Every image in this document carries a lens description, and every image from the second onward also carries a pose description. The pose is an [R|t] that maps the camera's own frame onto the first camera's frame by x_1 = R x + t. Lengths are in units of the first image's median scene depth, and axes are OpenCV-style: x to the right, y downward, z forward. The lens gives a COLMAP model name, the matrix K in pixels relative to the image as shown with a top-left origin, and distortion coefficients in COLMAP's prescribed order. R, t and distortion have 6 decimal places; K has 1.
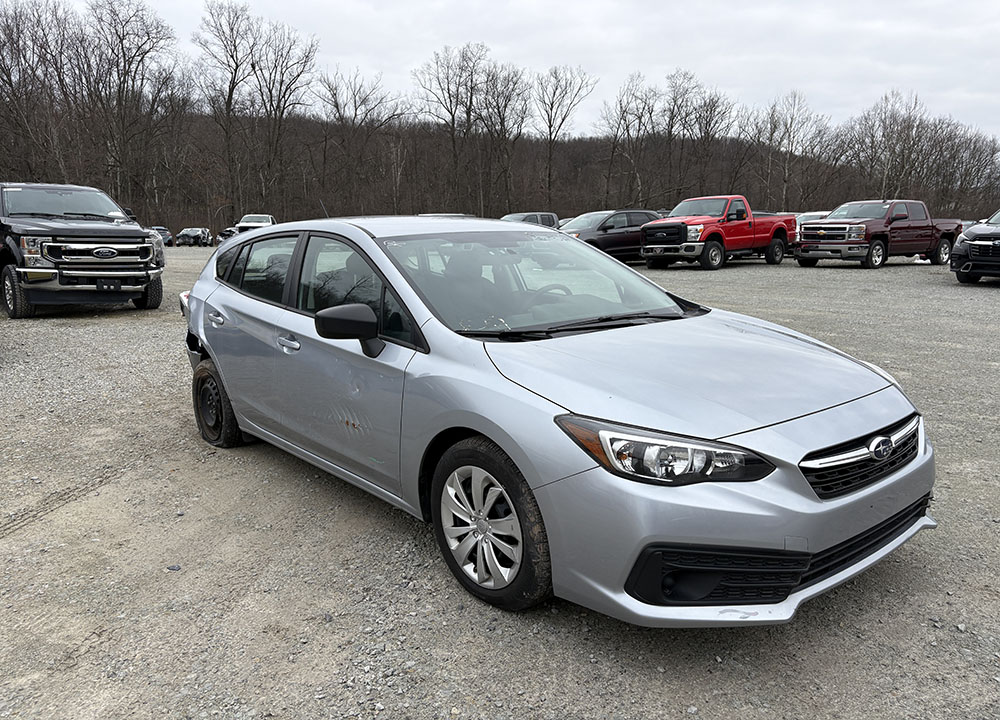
lens RADIAL K [[767.2, 0, 541.0], [0, 767.2, 338.2], [0, 0, 1]] dist [0.095945, -0.112497]
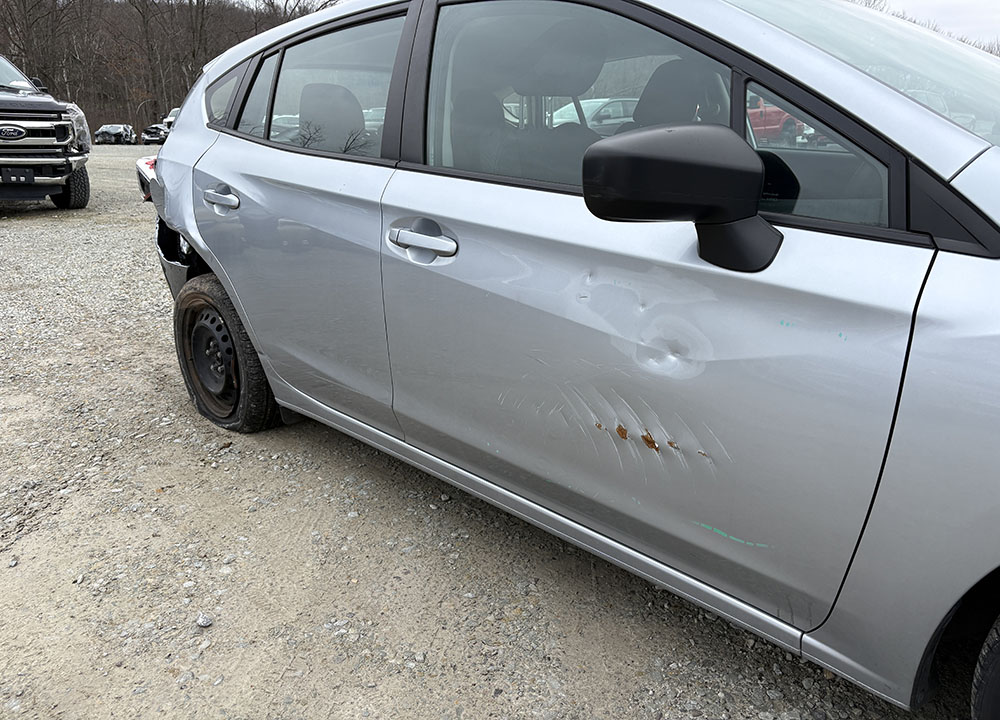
lens RADIAL K [[767.2, 0, 541.0], [0, 767.2, 338.2], [0, 0, 1]] dist [0.095945, -0.112497]
pose [[0.997355, -0.018212, 0.070372, -0.101020], [0.009779, 0.992922, 0.118362, 0.003560], [-0.072029, -0.117361, 0.990474, 0.189692]]
